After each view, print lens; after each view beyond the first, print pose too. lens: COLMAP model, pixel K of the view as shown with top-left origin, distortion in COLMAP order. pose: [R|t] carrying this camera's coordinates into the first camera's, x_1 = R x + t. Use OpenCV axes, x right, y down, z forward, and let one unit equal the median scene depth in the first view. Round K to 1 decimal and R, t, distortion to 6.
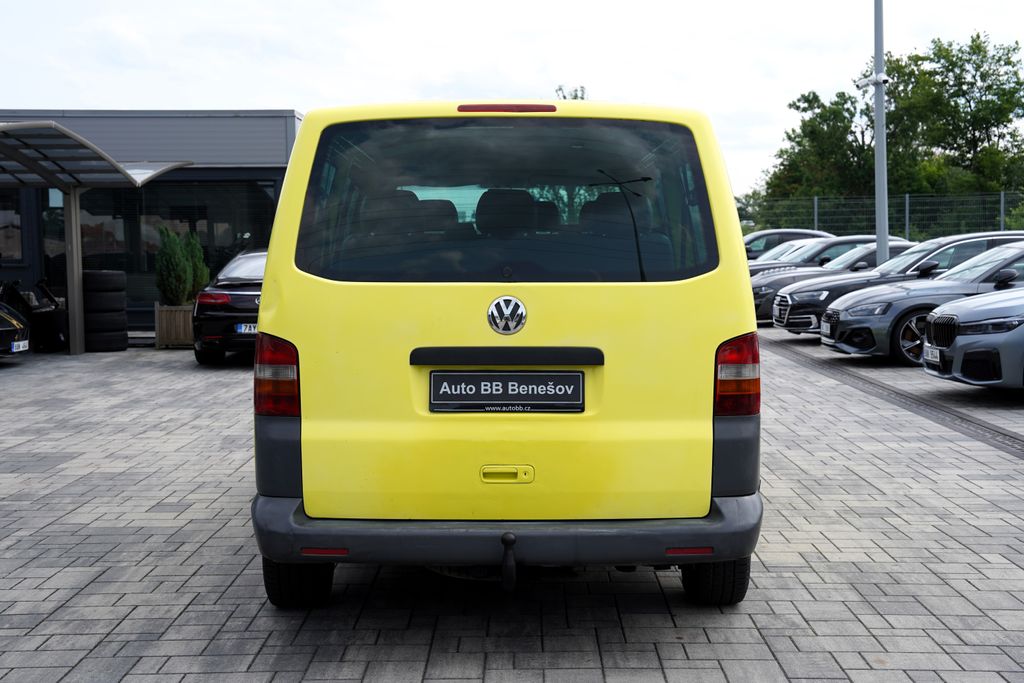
lens RADIAL K [[1444.1, 0, 511.9], [0, 1444.1, 356.9], [0, 0, 1]] dist [0.181659, 0.000000]
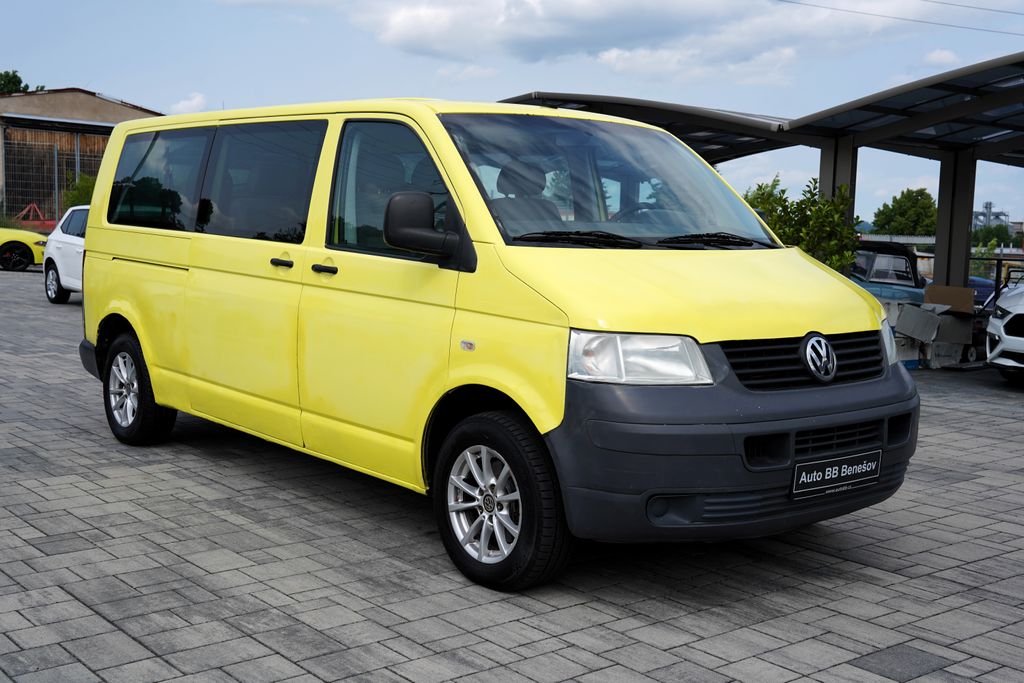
lens RADIAL K [[1194.5, 0, 517.1], [0, 1194.5, 336.2], [0, 0, 1]] dist [0.105003, 0.000000]
pose [[-0.766960, 0.048935, -0.639827, 0.670940], [-0.068125, 0.985244, 0.157014, -0.170016], [0.638069, 0.164011, -0.752309, 2.318233]]
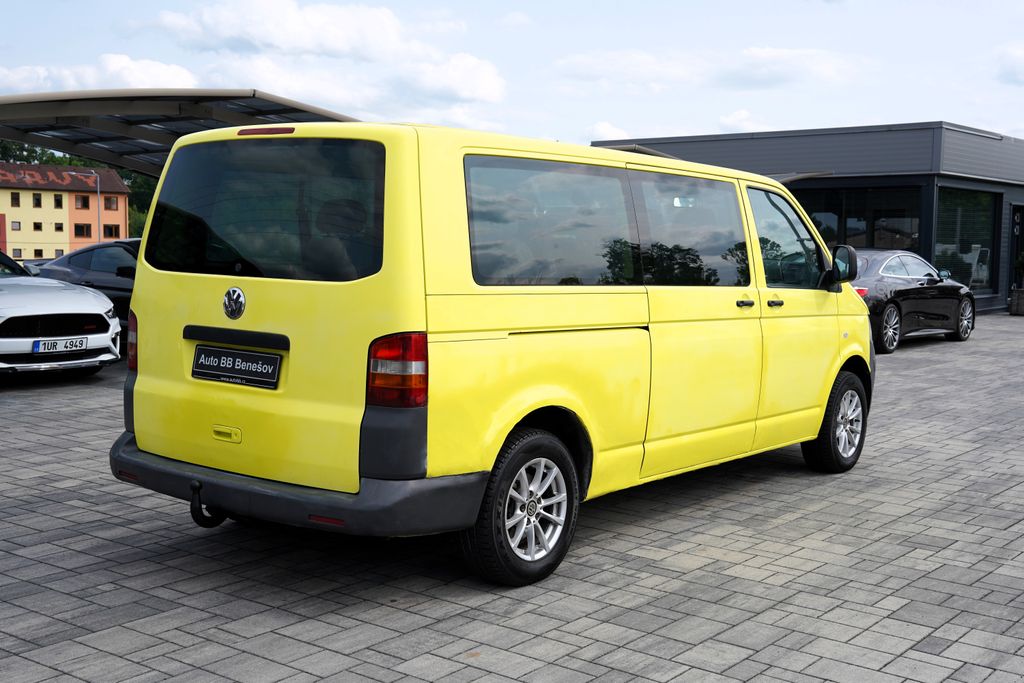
lens RADIAL K [[1194.5, 0, 506.4], [0, 1194.5, 342.6], [0, 0, 1]] dist [0.105003, 0.000000]
pose [[0.791776, 0.075586, -0.606117, 0.710649], [-0.070718, 0.996985, 0.031950, -0.039728], [0.606704, 0.017566, 0.794733, 0.307719]]
